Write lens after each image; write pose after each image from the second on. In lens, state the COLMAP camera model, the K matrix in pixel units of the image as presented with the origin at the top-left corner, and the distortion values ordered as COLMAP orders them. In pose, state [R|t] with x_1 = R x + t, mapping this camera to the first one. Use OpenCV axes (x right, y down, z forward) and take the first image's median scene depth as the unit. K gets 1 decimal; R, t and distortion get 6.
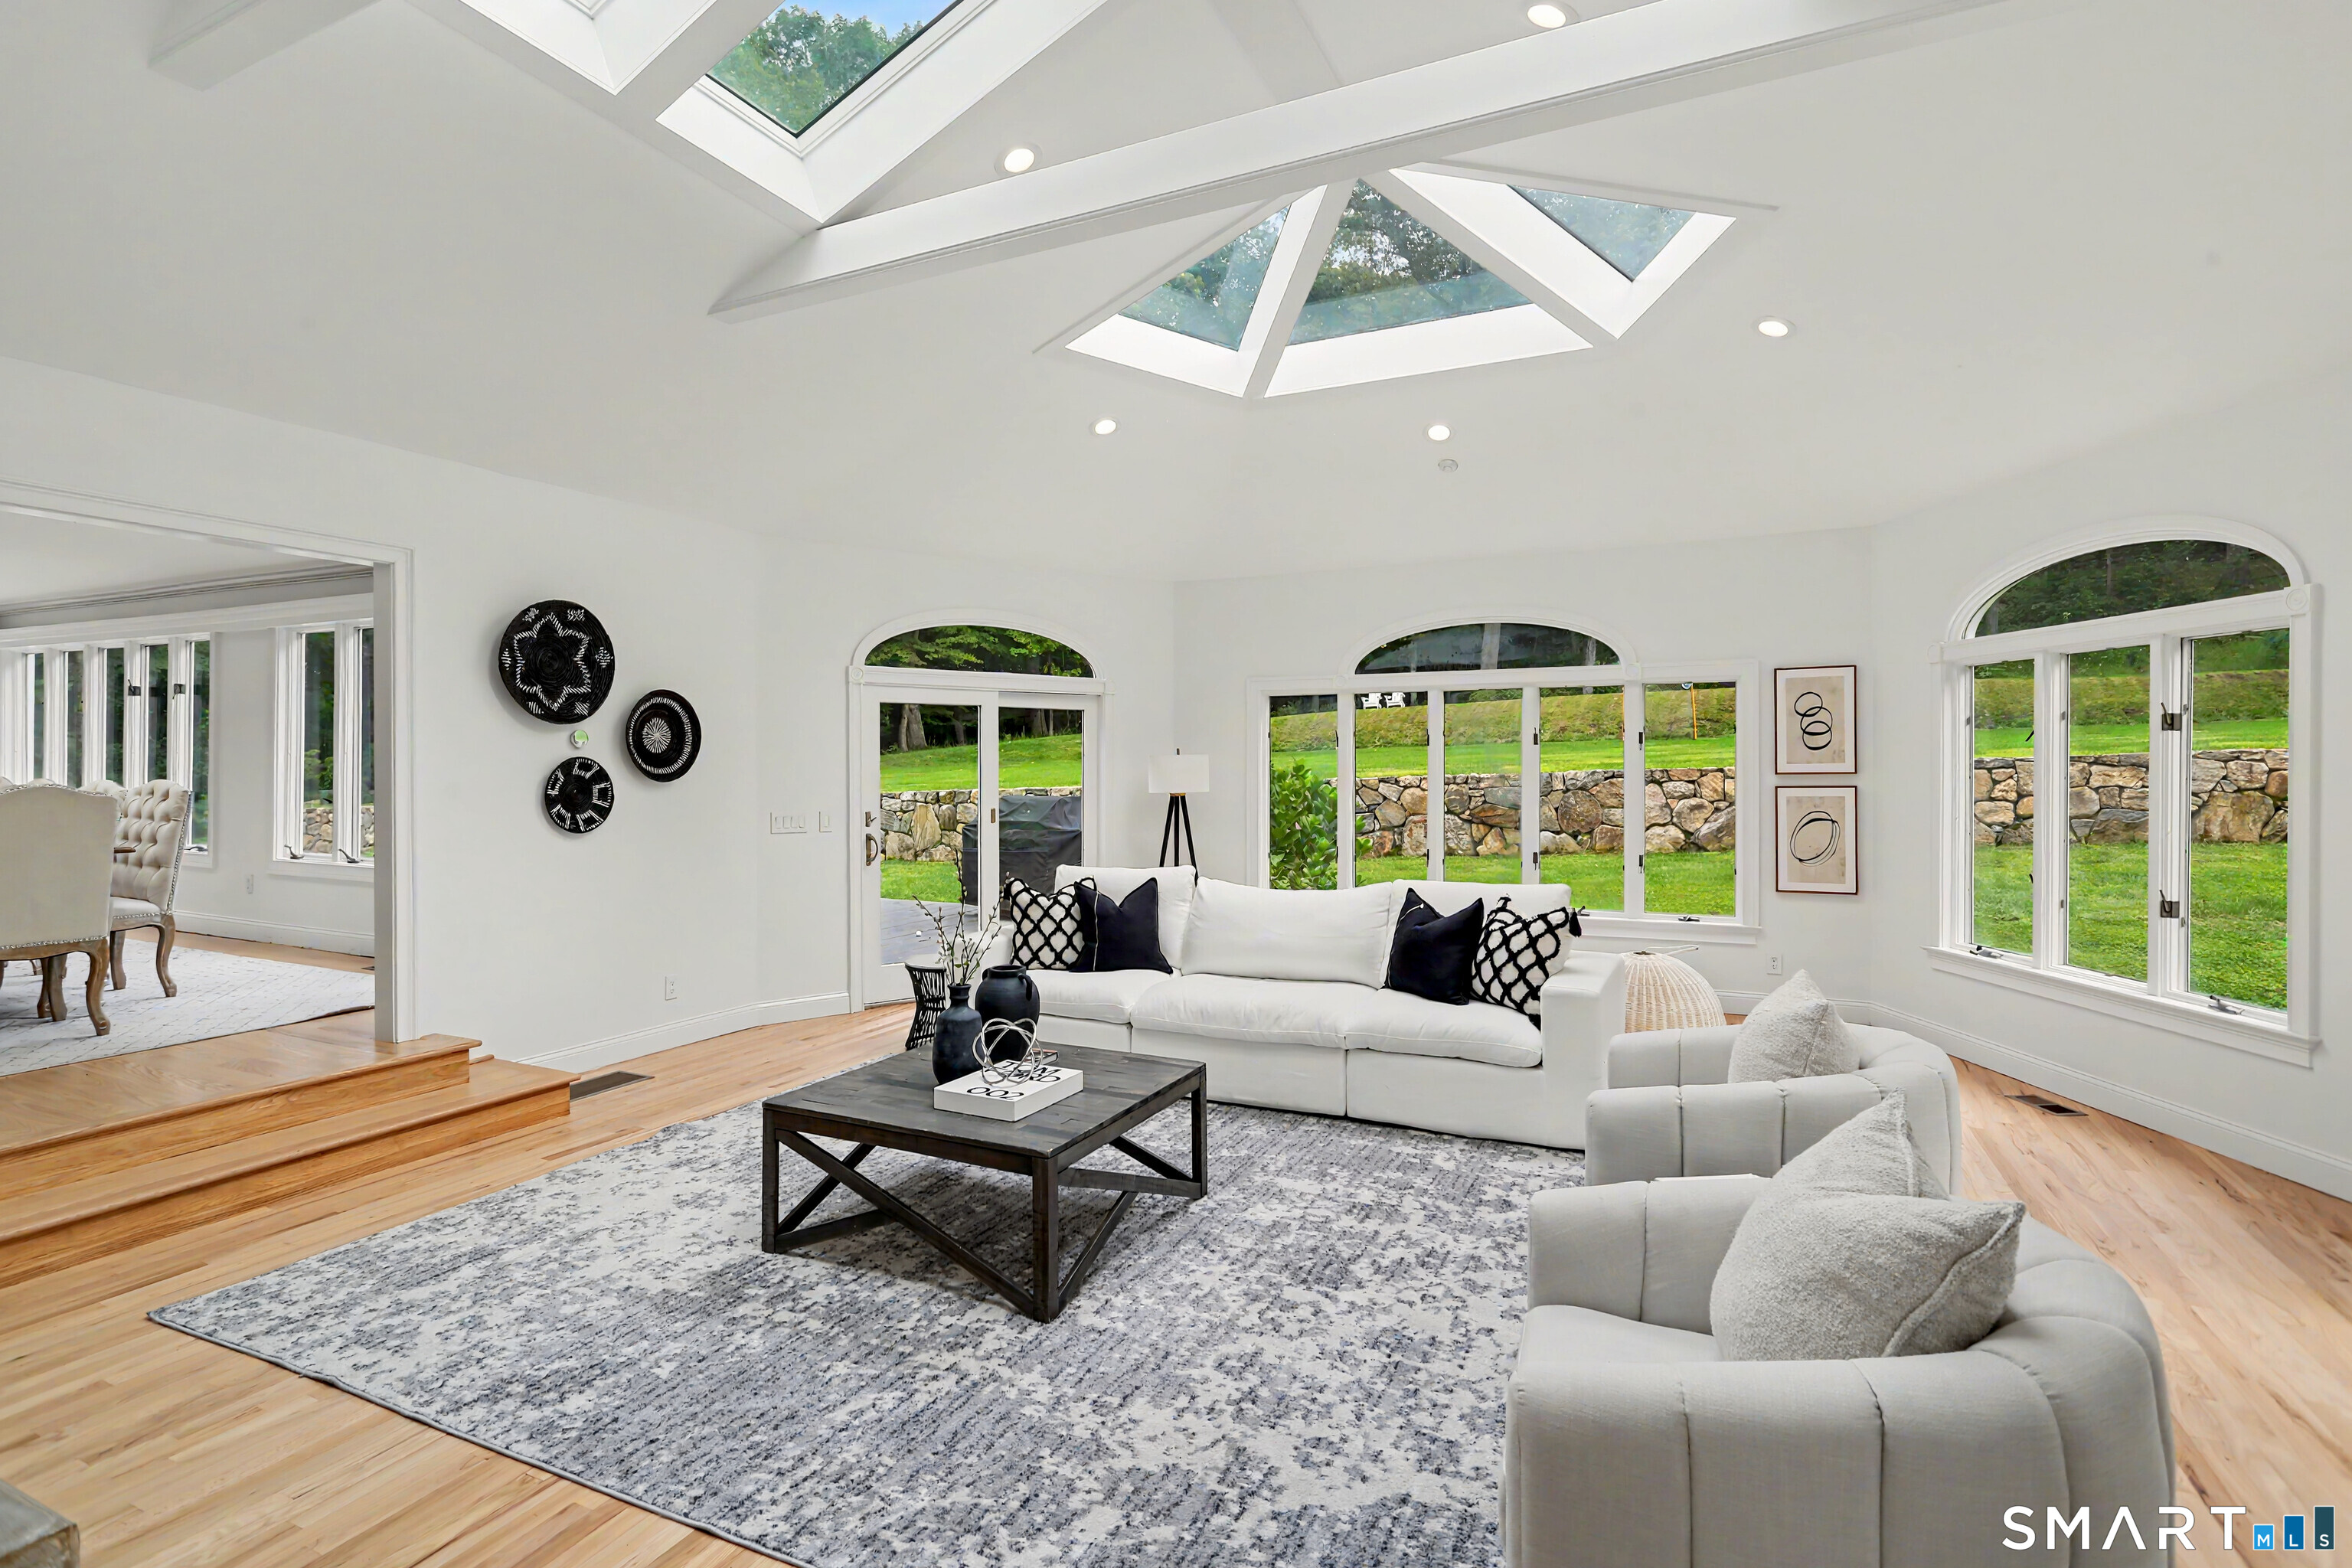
lens RADIAL K [[1138.9, 0, 1169.5], [0, 1138.9, 762.5], [0, 0, 1]] dist [-0.003310, 0.001699]
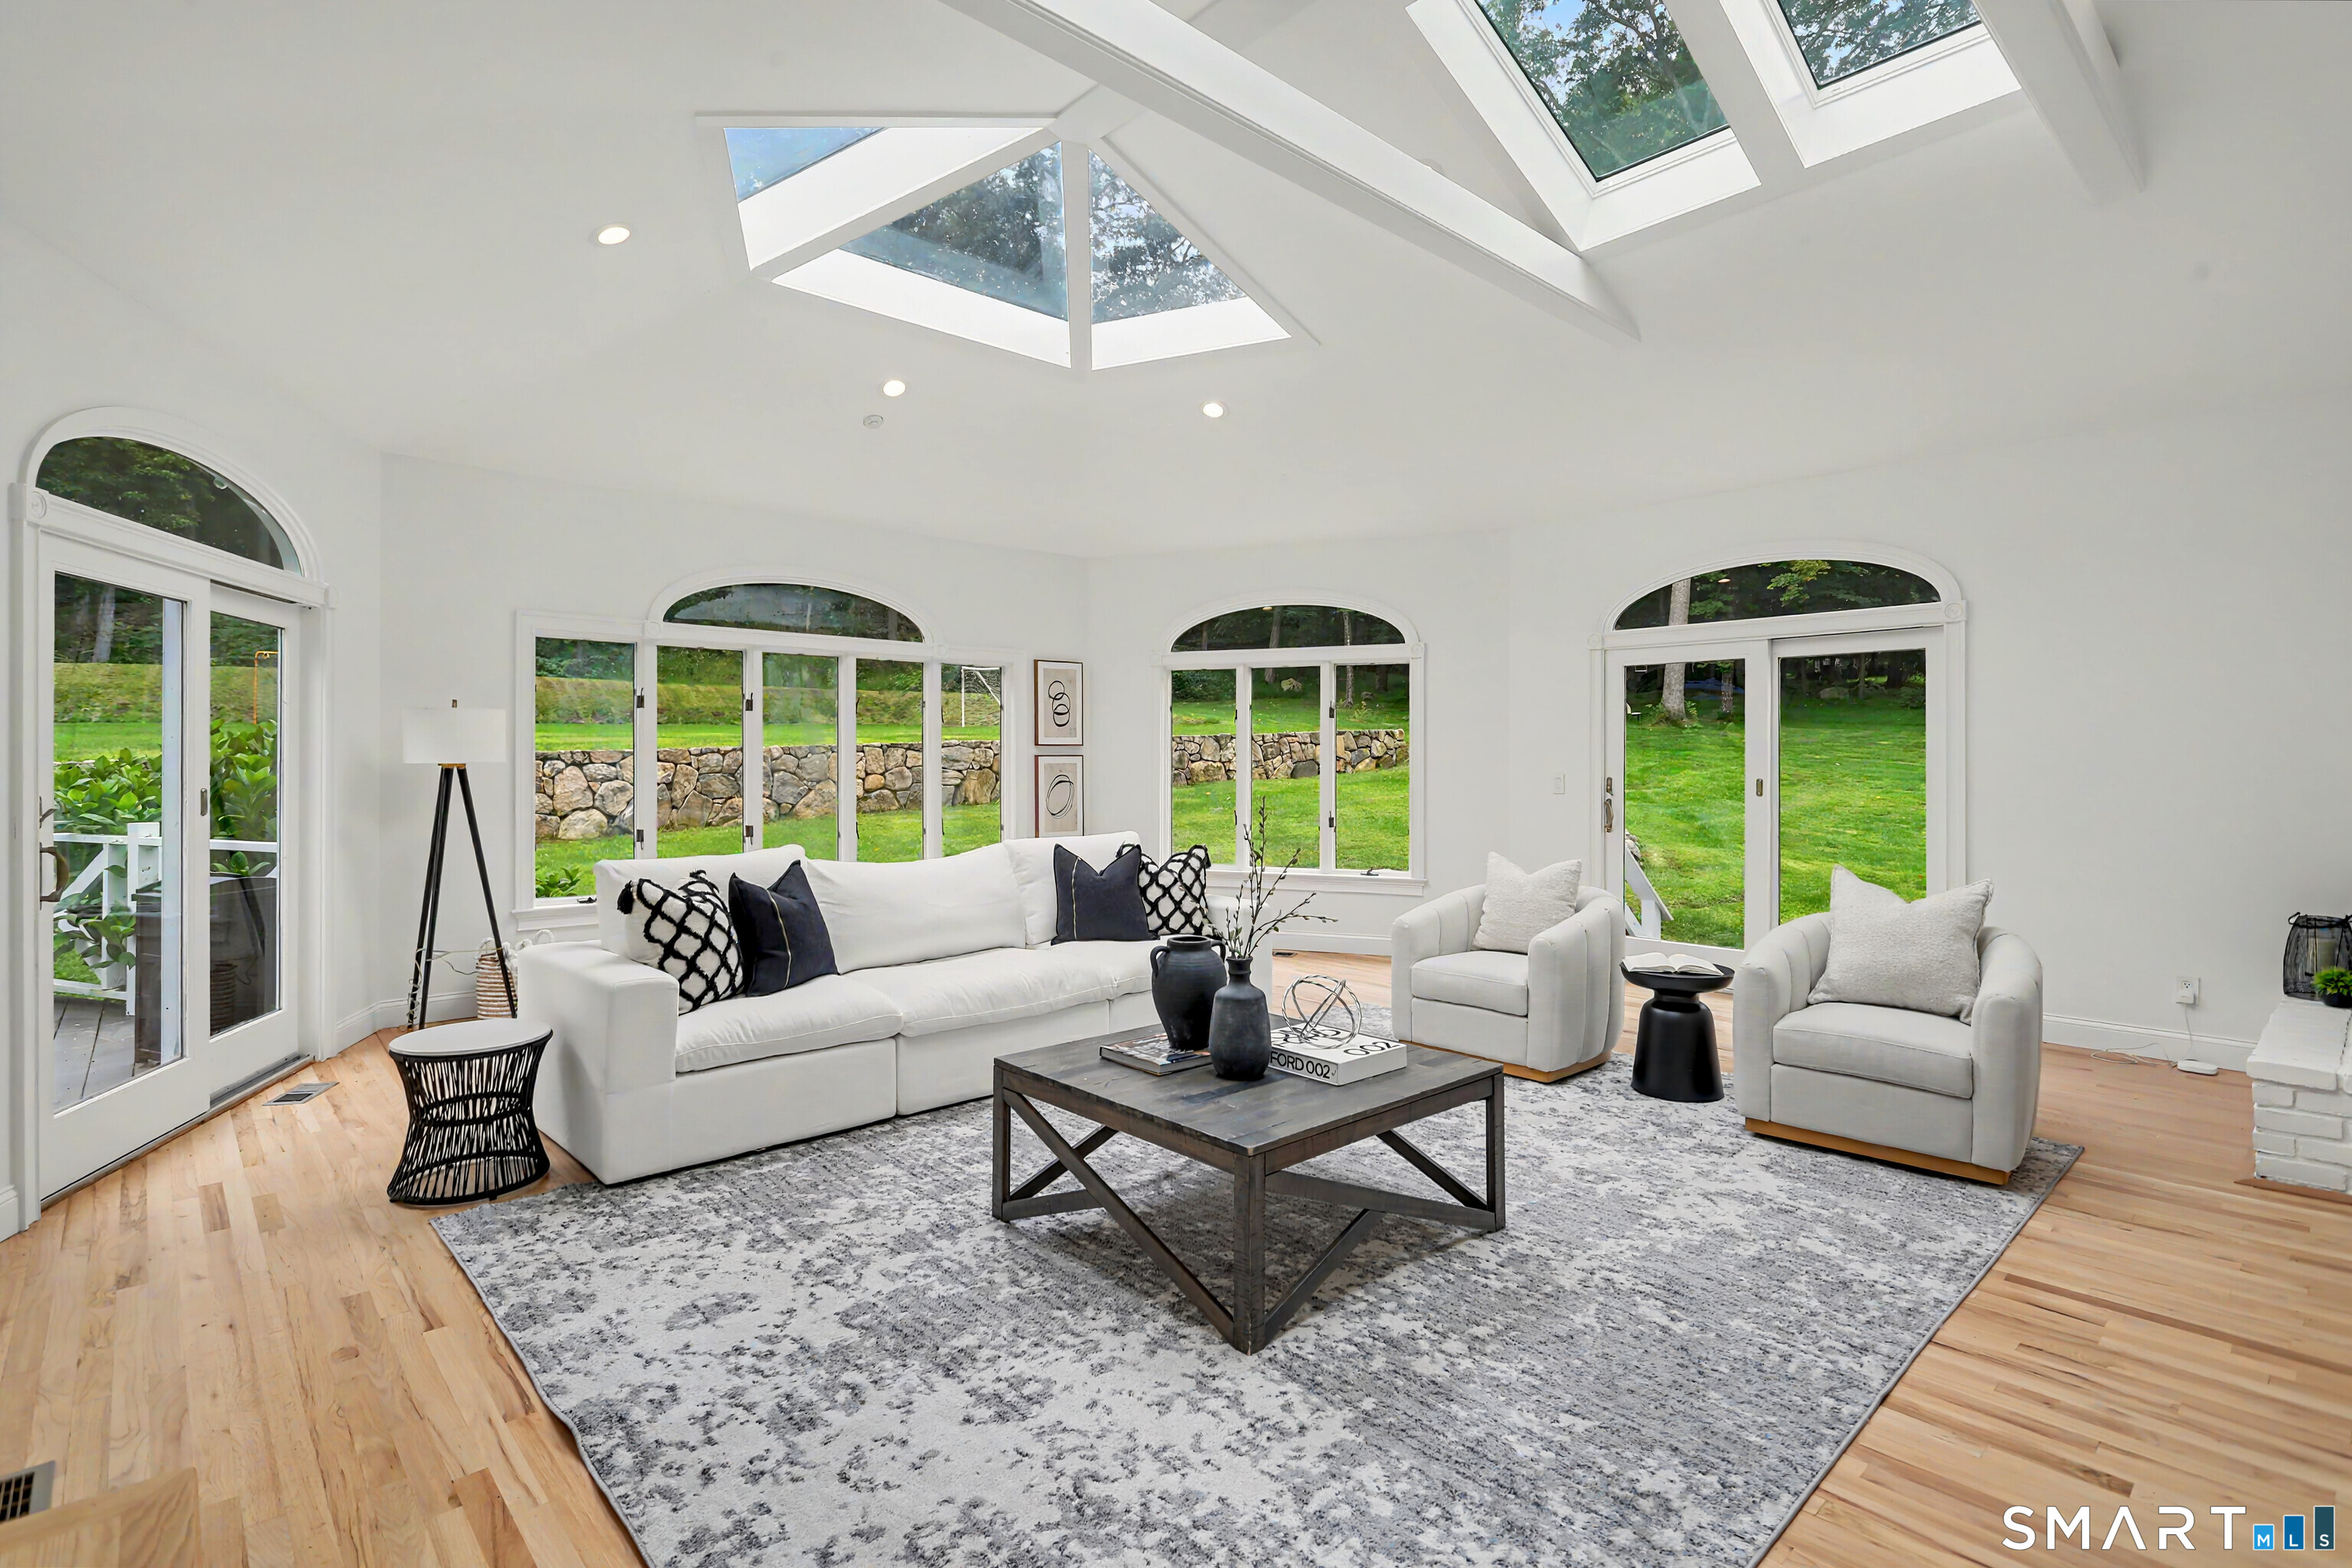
lens RADIAL K [[1126.6, 0, 1165.7], [0, 1126.6, 766.1], [0, 0, 1]] dist [-0.004481, 0.004938]
pose [[0.373199, -0.001046, 0.927751, -0.785869], [-0.004818, 0.999984, 0.003066, 0.040148], [-0.927739, -0.005614, 0.373188, 0.592721]]
